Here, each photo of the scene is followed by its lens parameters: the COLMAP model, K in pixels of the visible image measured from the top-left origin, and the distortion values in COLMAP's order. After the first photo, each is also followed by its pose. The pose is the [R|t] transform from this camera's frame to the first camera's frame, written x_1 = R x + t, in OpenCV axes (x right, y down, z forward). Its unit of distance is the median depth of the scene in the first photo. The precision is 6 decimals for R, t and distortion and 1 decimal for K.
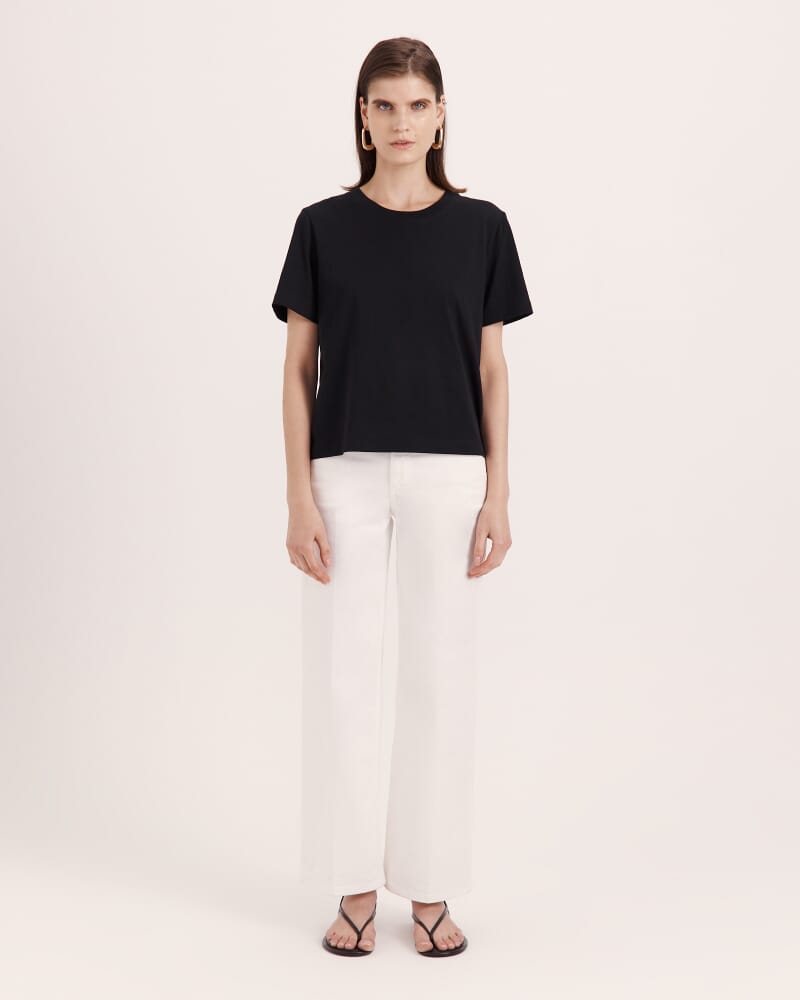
lens RADIAL K [[1484.0, 0, 399.2], [0, 1484.0, 505.2], [0, 0, 1]] dist [-0.019612, 0.000000]
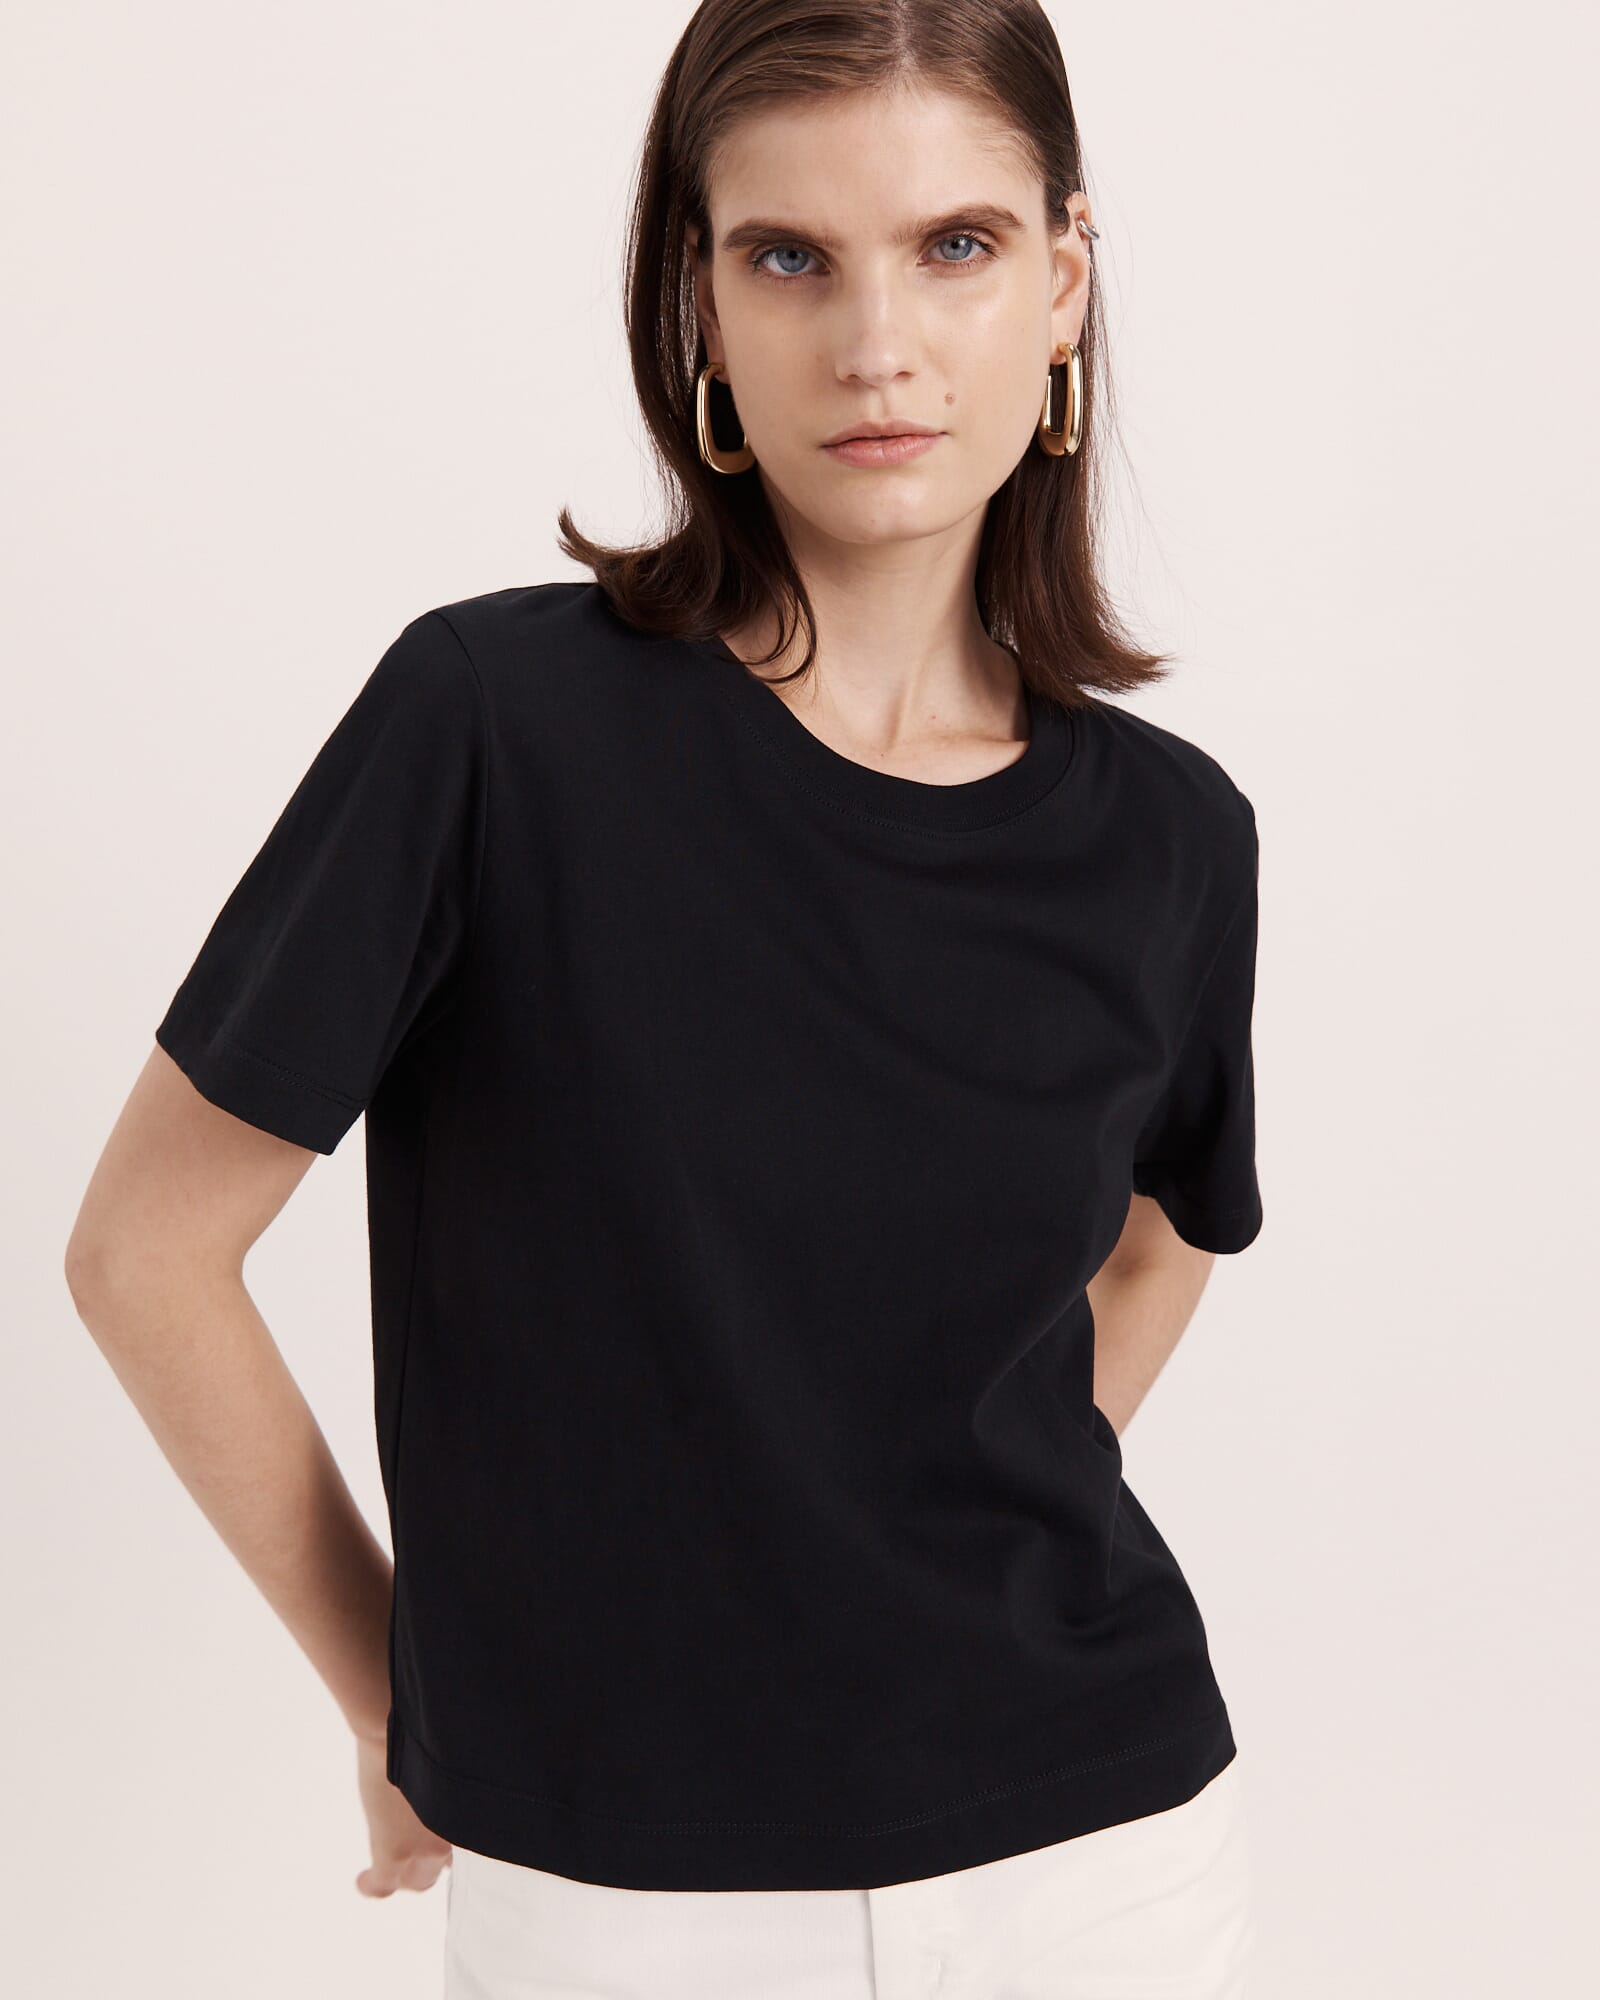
lens RADIAL K [[2425.9, 0, 804.0], [0, 2425.9, 995.3], [0, 0, 1]] dist [0.151503, 0.000000]
pose [[0.995933, -0.031035, -0.084588, 0.017283], [0.029723, 0.999418, -0.016733, -0.164506], [0.085058, 0.014151, 0.996276, 0.671868]]
